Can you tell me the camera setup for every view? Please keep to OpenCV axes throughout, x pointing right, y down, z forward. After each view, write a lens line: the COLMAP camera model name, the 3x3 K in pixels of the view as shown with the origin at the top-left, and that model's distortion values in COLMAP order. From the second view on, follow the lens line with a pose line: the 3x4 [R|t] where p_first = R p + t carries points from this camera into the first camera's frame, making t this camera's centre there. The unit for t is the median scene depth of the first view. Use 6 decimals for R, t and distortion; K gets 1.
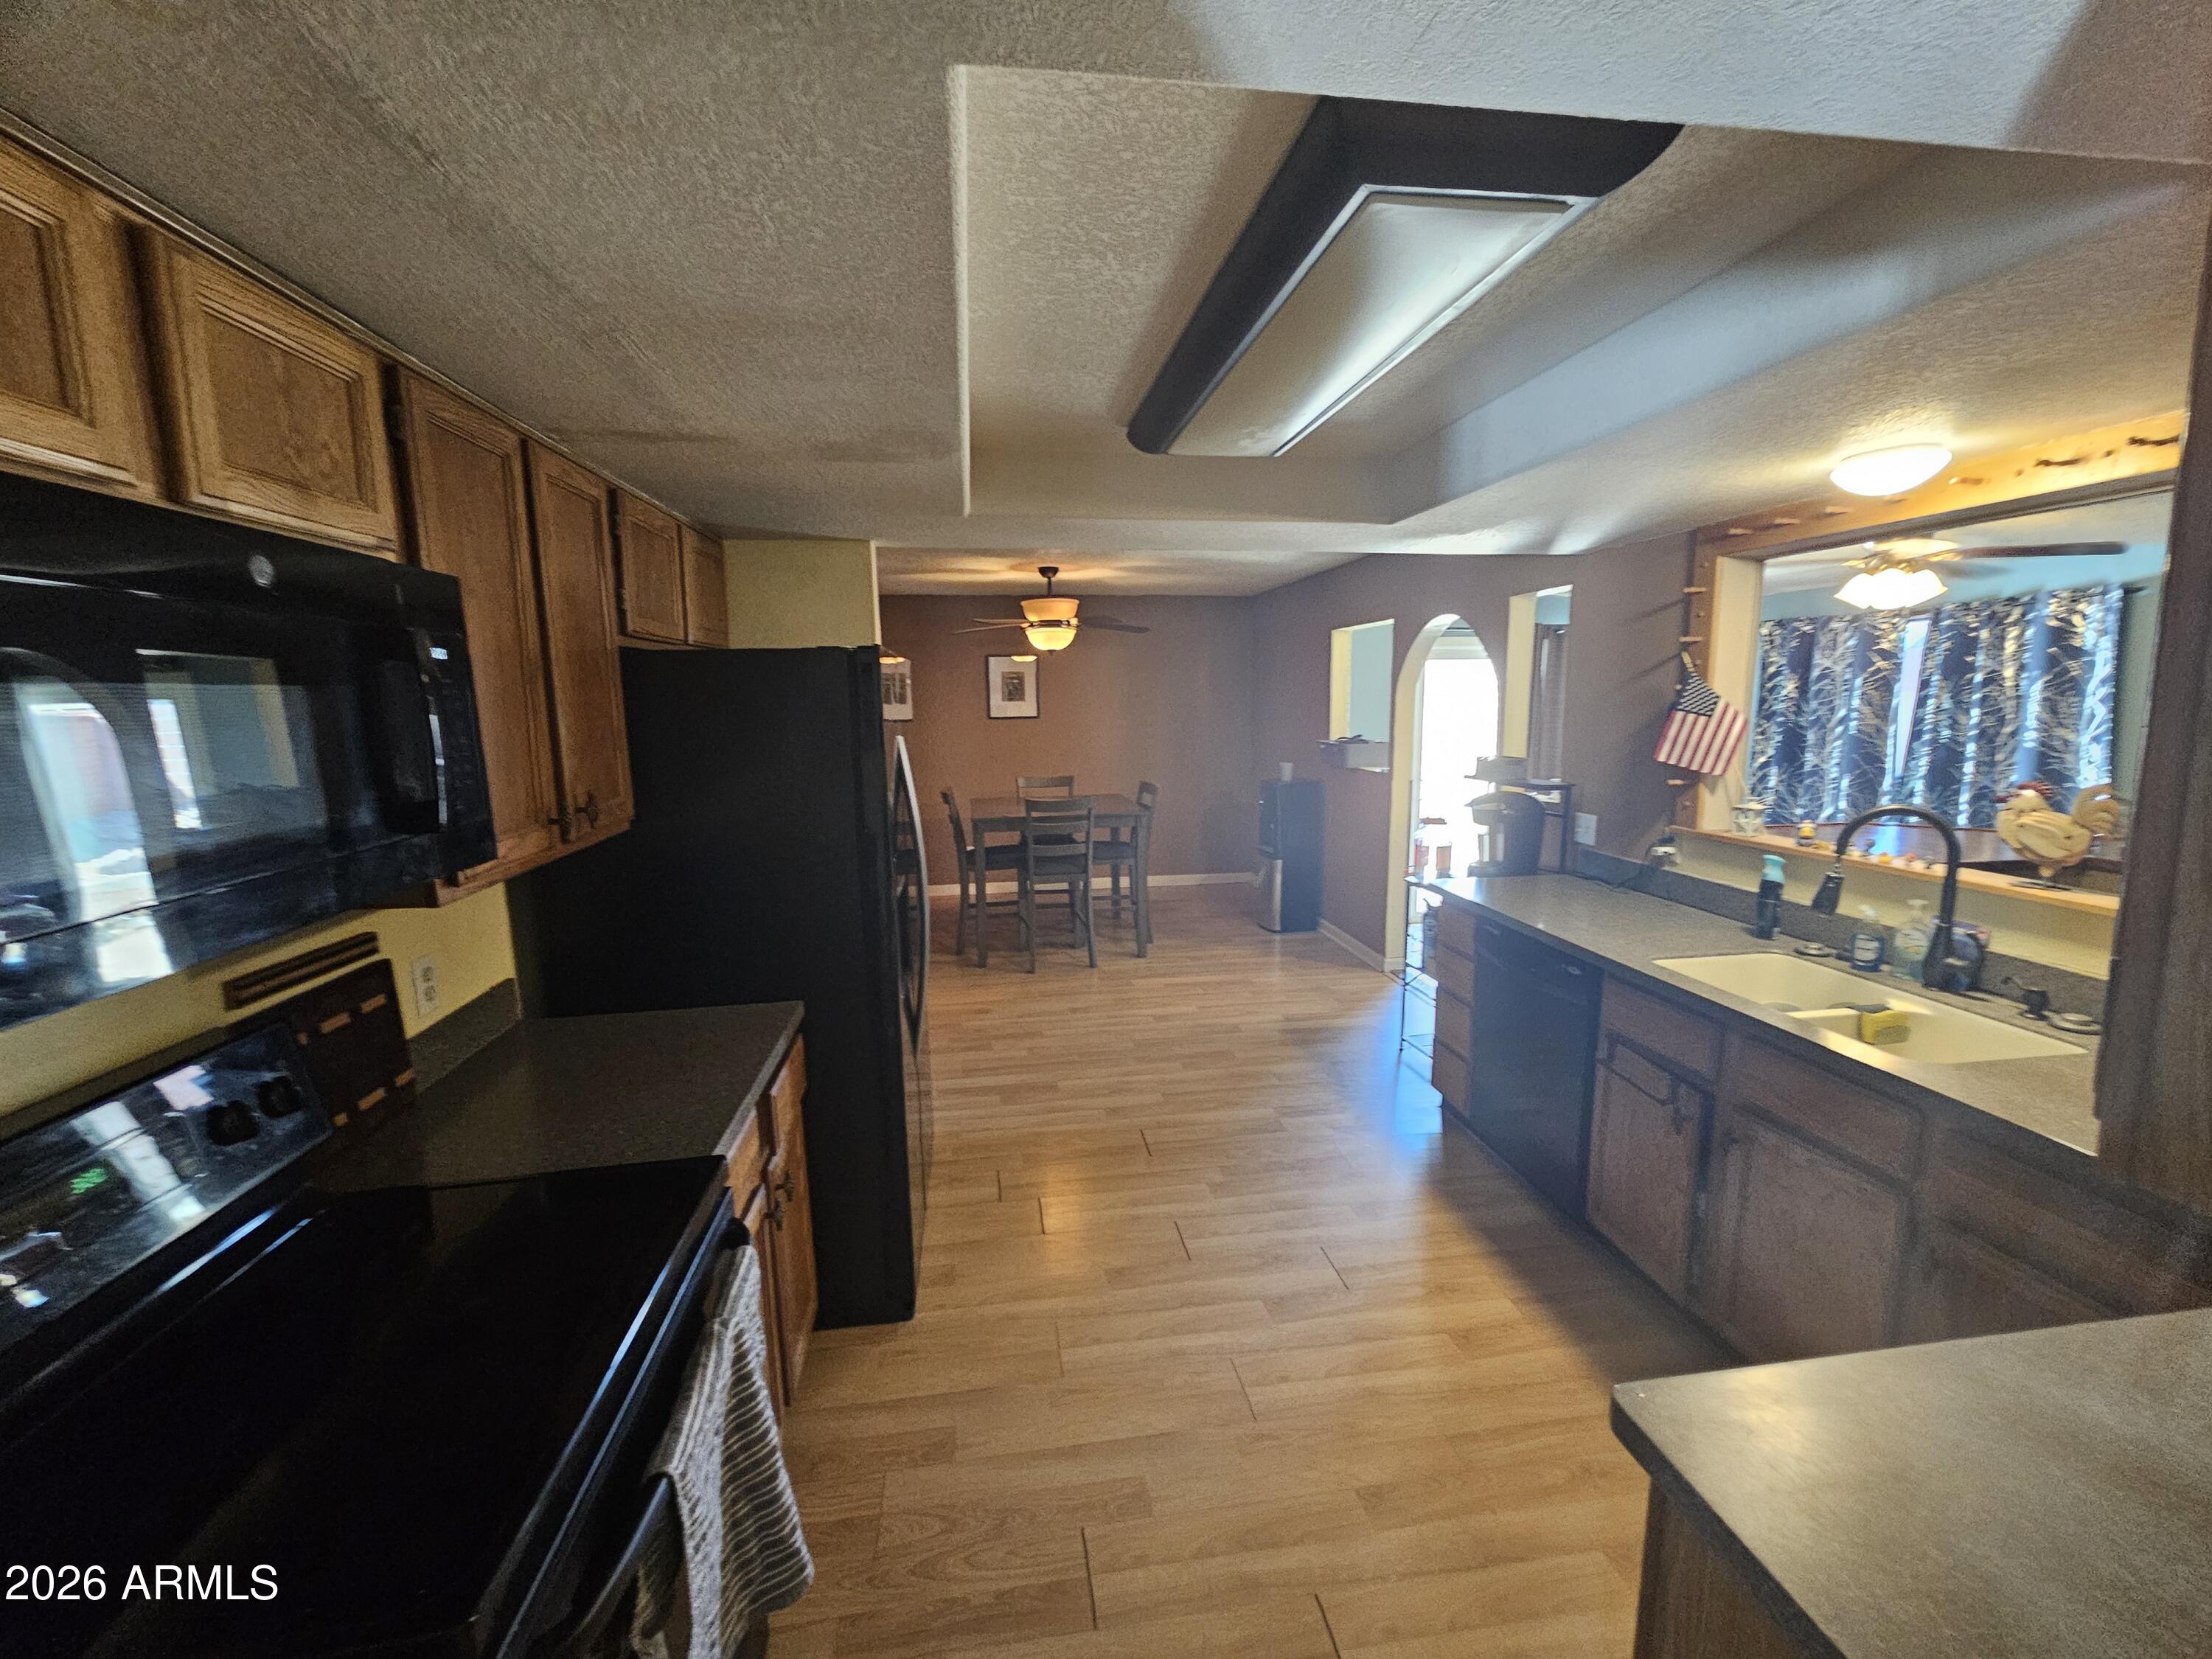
lens RADIAL K [[912.4, 0, 1125.8], [0, 912.4, 840.1], [0, 0, 1]] dist [-0.000432, 0.000157]
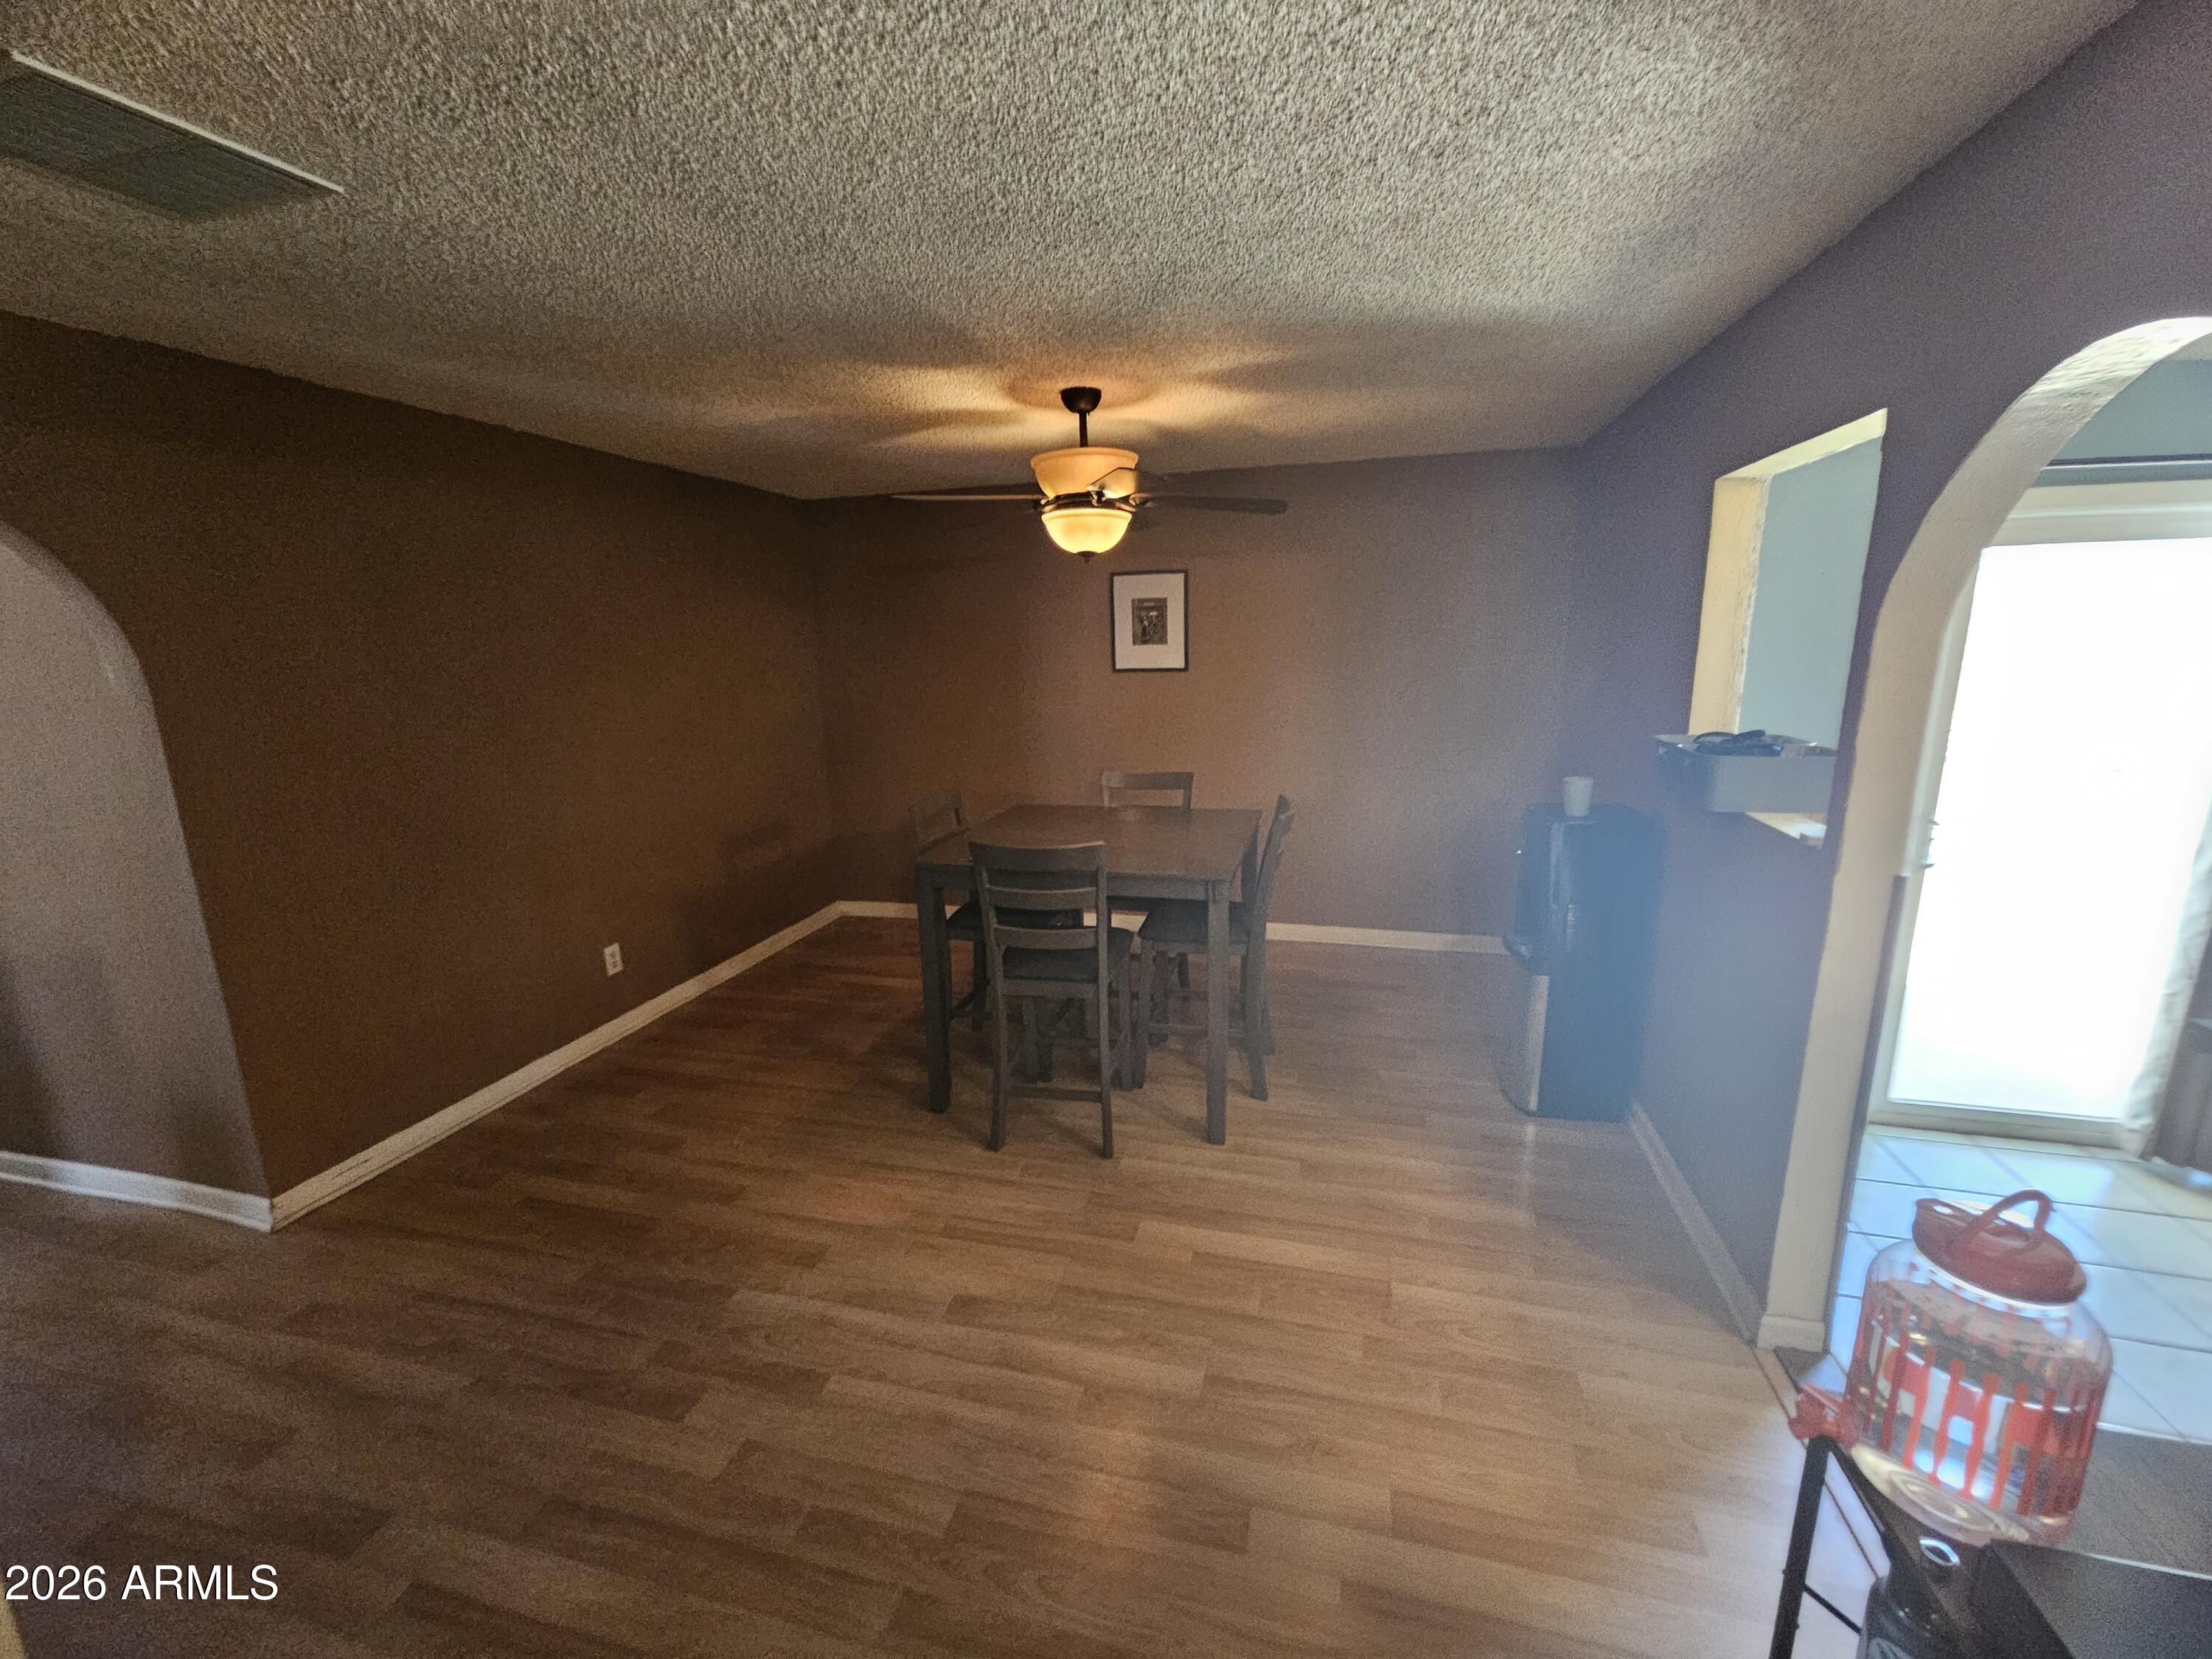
lens RADIAL K [[909.3, 0, 1110.1], [0, 909.3, 839.9], [0, 0, 1]] dist [0.000529, 0.000897]
pose [[0.914220, 0.083045, -0.396617, 0.162392], [-0.055843, 0.995256, 0.079670, -0.086958], [0.401352, -0.050688, 0.914520, 0.527070]]
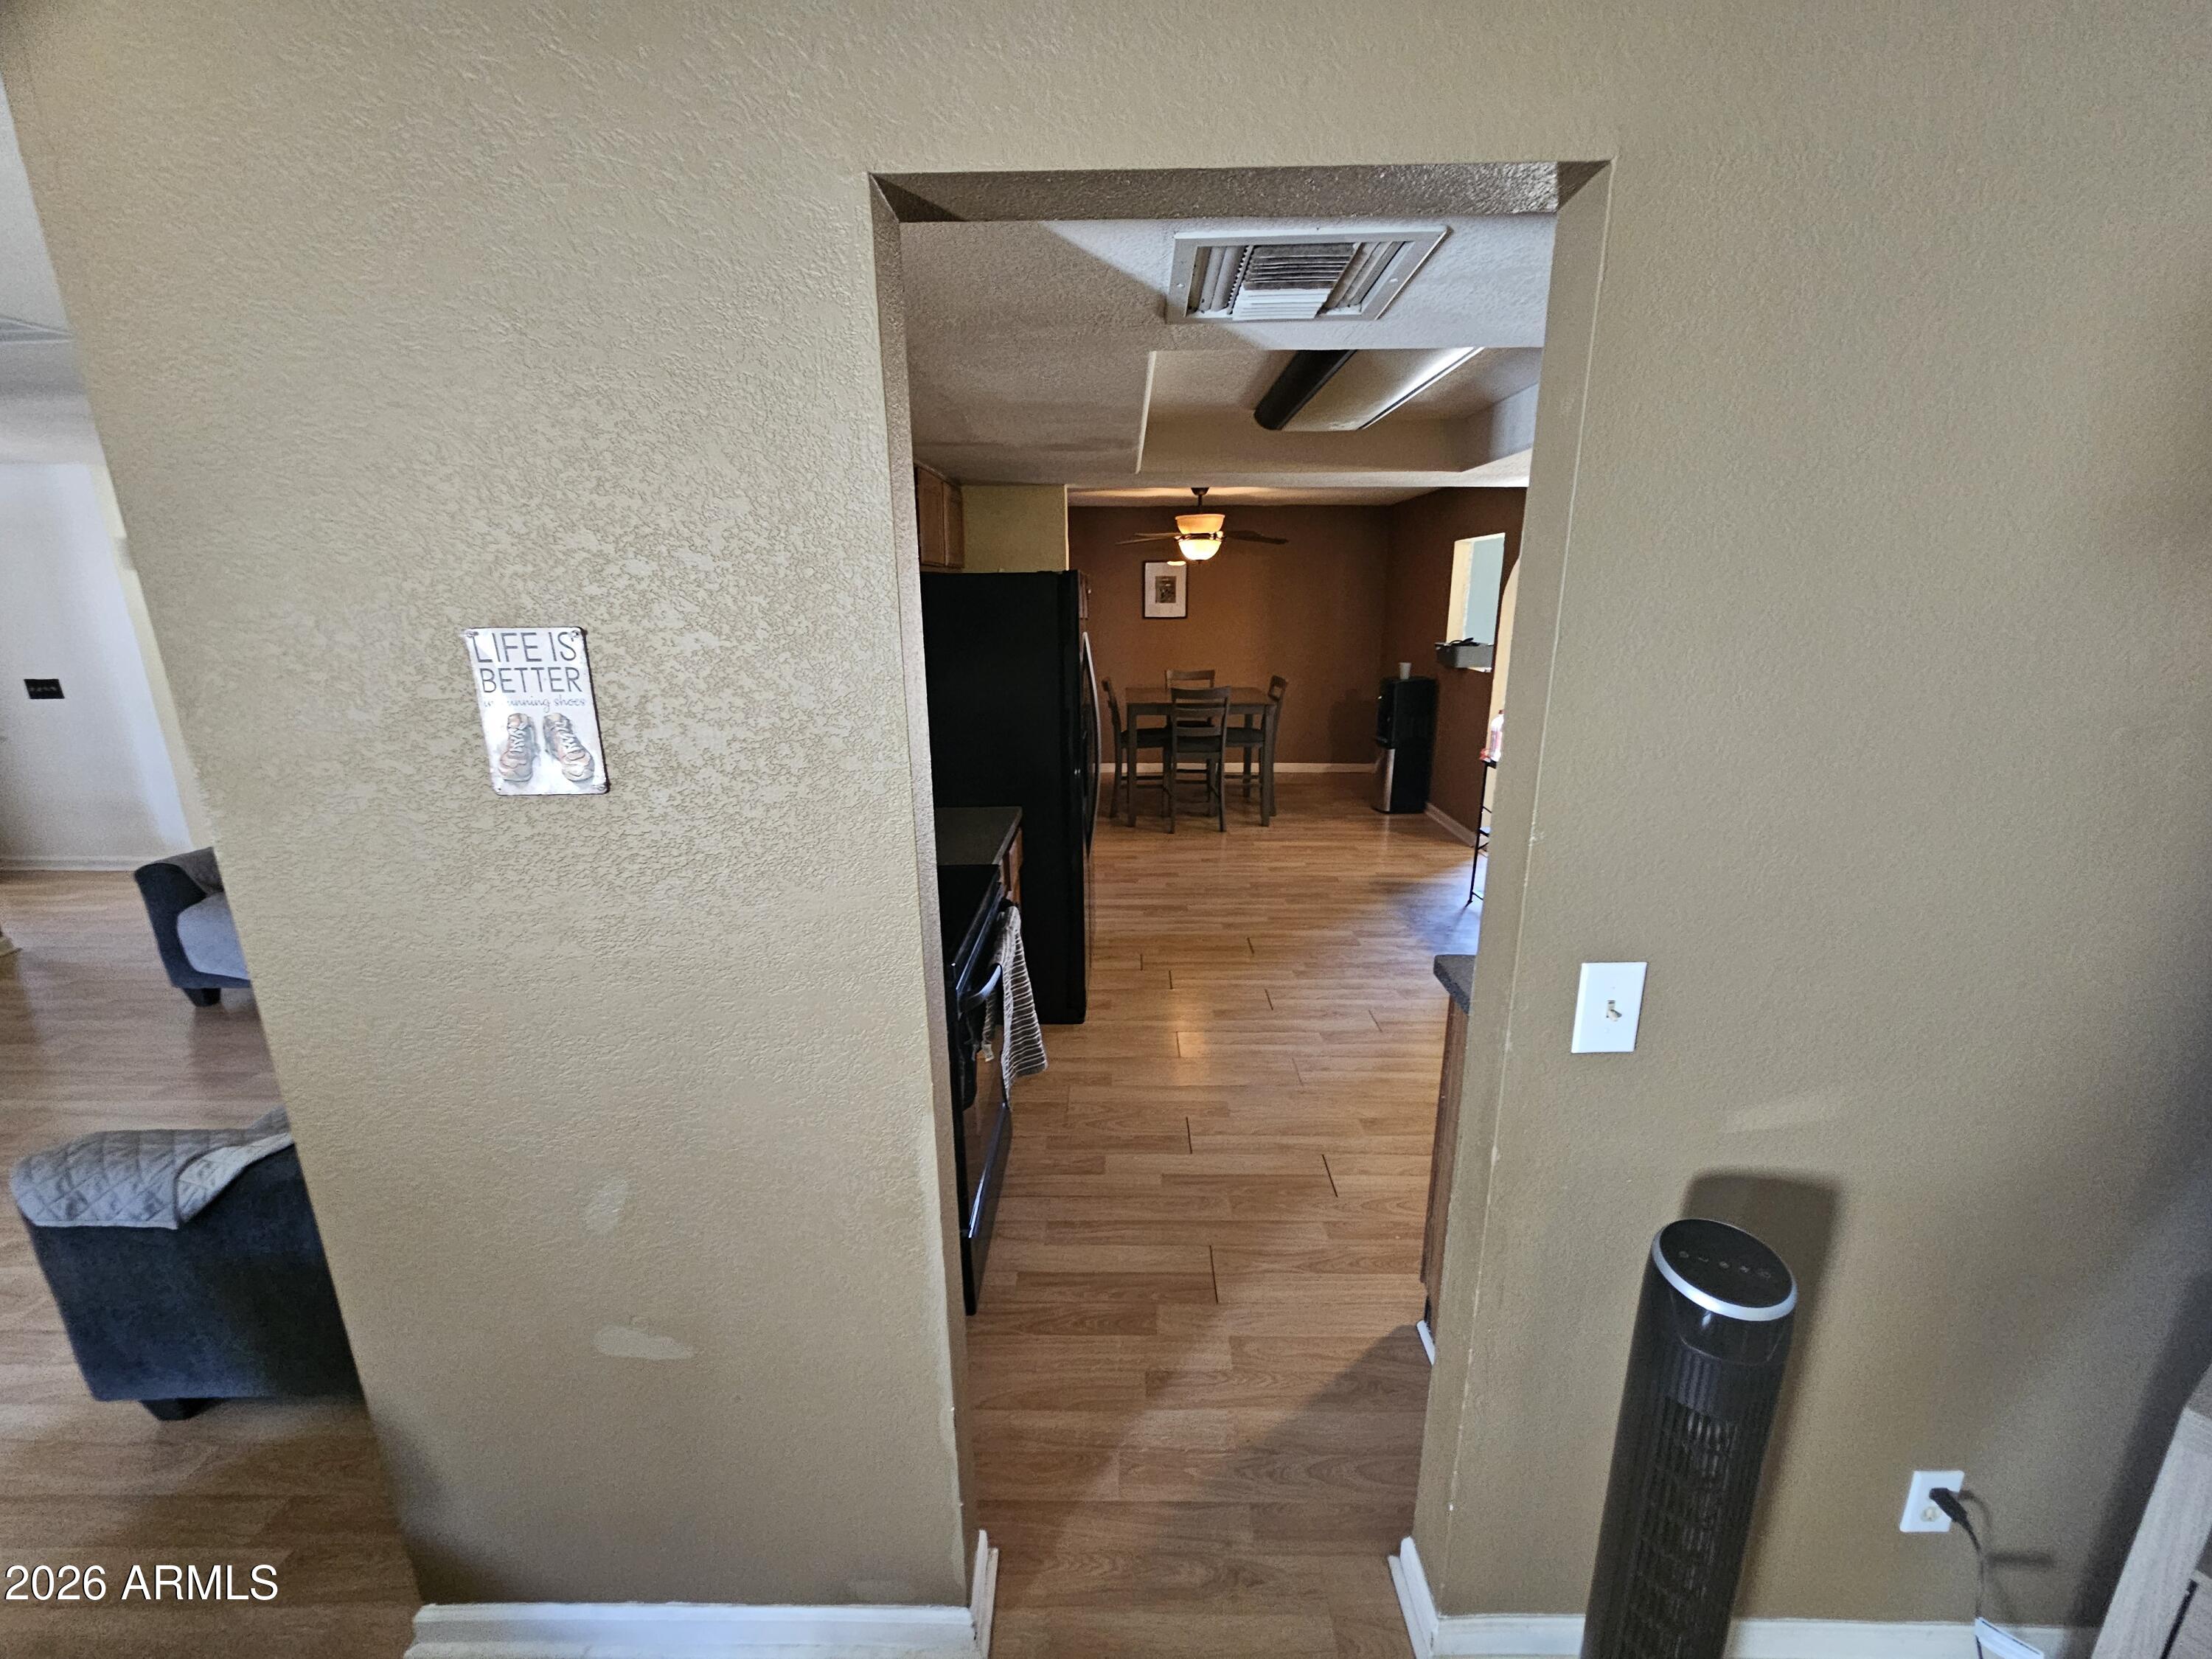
lens RADIAL K [[912.4, 0, 1125.8], [0, 912.4, 840.1], [0, 0, 1]] dist [-0.000432, 0.000157]
pose [[0.986657, 0.051772, -0.154364, 0.024413], [-0.034886, 0.993302, 0.110156, 0.023174], [0.159033, -0.103301, 0.981854, -0.200395]]
